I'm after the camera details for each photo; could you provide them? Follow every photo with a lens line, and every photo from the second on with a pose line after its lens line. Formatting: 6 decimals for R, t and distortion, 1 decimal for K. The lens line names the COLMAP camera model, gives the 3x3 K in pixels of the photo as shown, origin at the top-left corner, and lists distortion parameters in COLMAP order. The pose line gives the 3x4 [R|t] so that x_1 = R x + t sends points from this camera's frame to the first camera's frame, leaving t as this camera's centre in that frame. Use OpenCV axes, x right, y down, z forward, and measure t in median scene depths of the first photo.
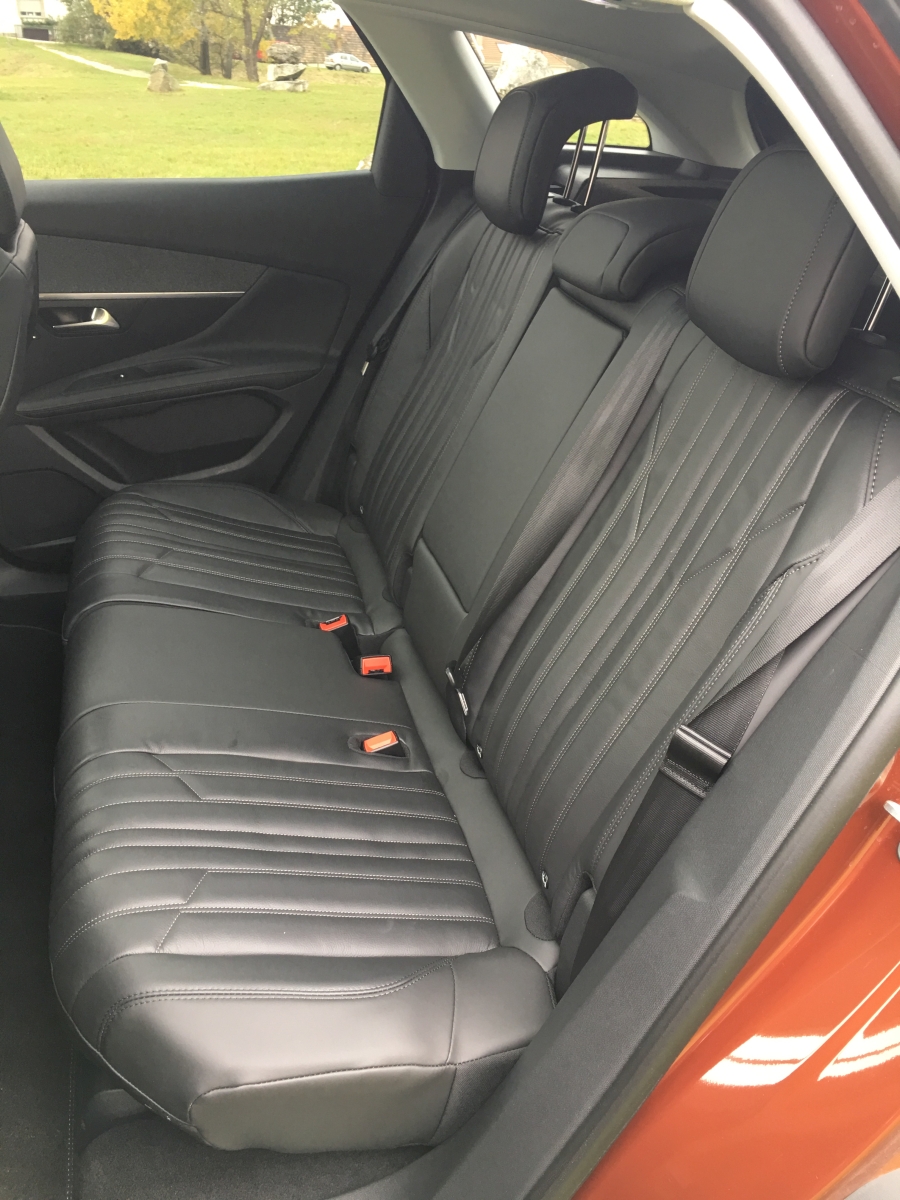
lens RADIAL K [[1024.3, 0, 429.2], [0, 1024.3, 595.6], [0, 0, 1]] dist [0.072631, -0.090866]
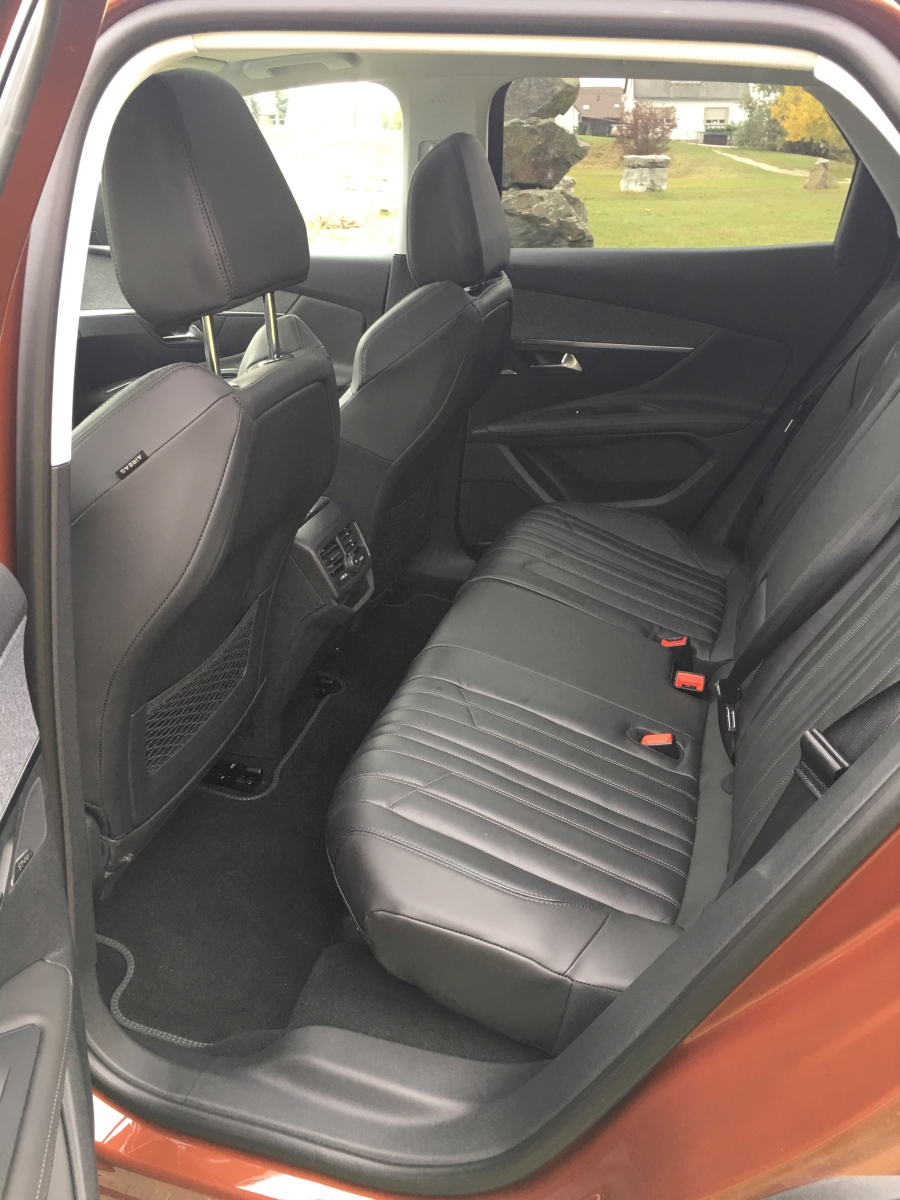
lens RADIAL K [[1024.3, 0, 429.2], [0, 1024.3, 595.6], [0, 0, 1]] dist [0.072631, -0.090866]
pose [[0.832985, 0.191478, -0.519107, 0.212162], [-0.232977, 0.972364, -0.015181, 0.048550], [0.501854, 0.133586, 0.854574, -0.059881]]
